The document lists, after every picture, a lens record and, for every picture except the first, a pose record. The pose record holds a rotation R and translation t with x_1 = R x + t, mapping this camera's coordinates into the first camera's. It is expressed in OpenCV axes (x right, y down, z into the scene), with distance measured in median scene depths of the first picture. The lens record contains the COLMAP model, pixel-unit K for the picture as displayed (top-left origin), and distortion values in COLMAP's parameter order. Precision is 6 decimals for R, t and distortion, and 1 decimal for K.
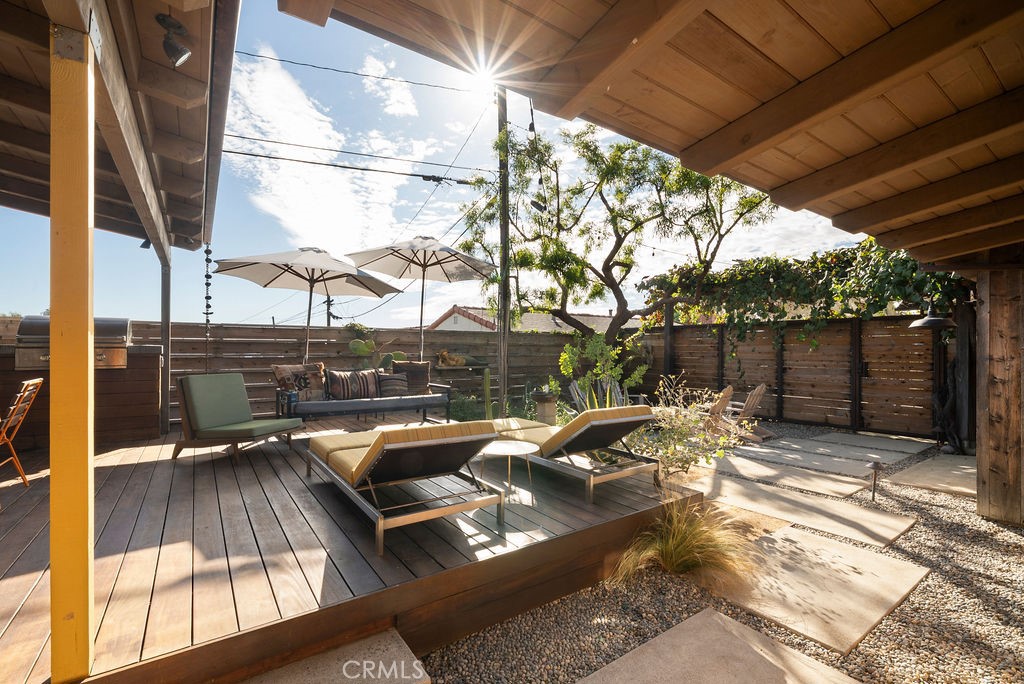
lens RADIAL K [[444.0, 0, 508.2], [0, 444.0, 344.3], [0, 0, 1]] dist [0.001214, 0.000325]
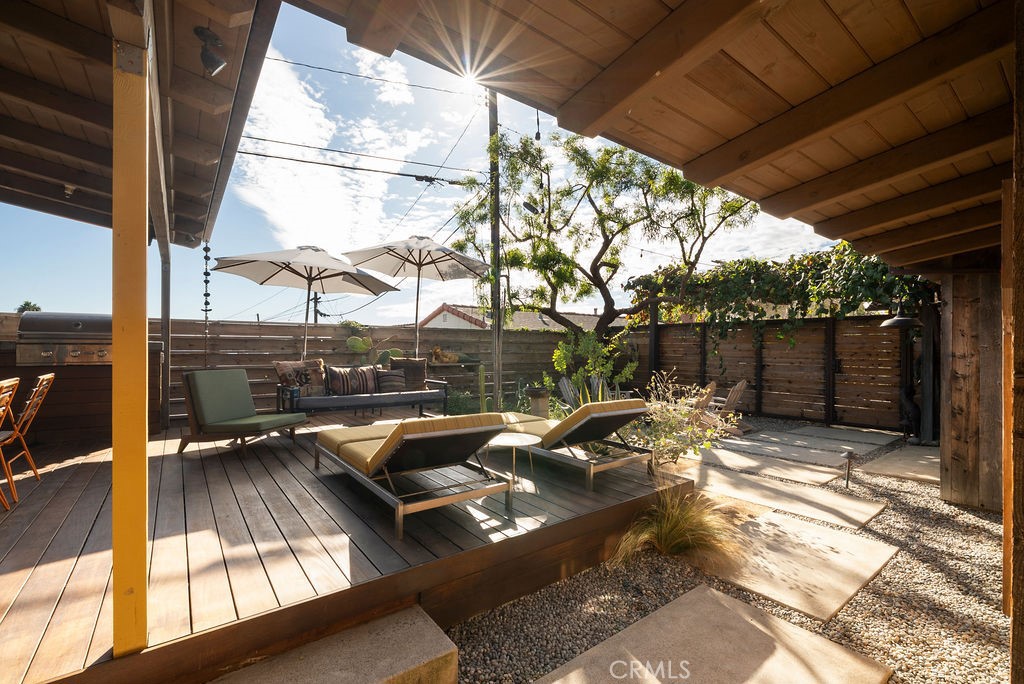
lens RADIAL K [[438.4, 0, 508.0], [0, 438.4, 343.6], [0, 0, 1]] dist [0.000889, -0.000059]
pose [[0.999383, 0.002286, 0.035039, -0.027405], [-0.002404, 0.999992, 0.003334, 0.001456], [-0.035031, -0.003417, 0.999380, -0.022634]]
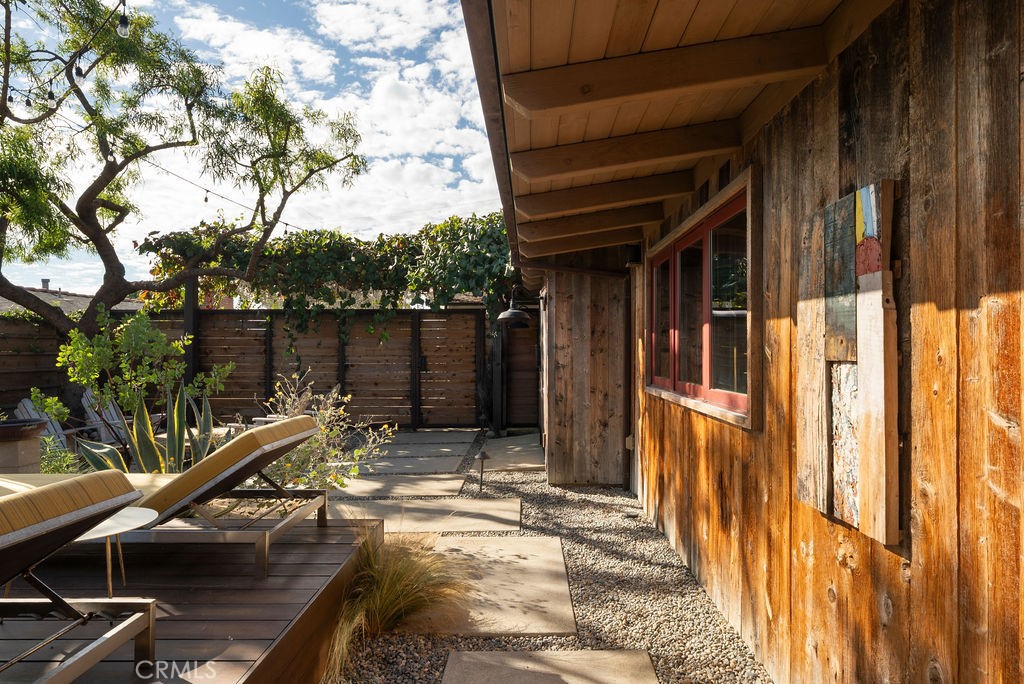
lens RADIAL K [[587.1, 0, 519.4], [0, 587.1, 342.8], [0, 0, 1]] dist [0.003694, 0.000724]
pose [[0.583278, 0.002175, 0.812269, -0.153123], [-0.004206, 0.999991, 0.000342, 0.014778], [-0.812261, -0.003616, 0.583282, 0.126484]]
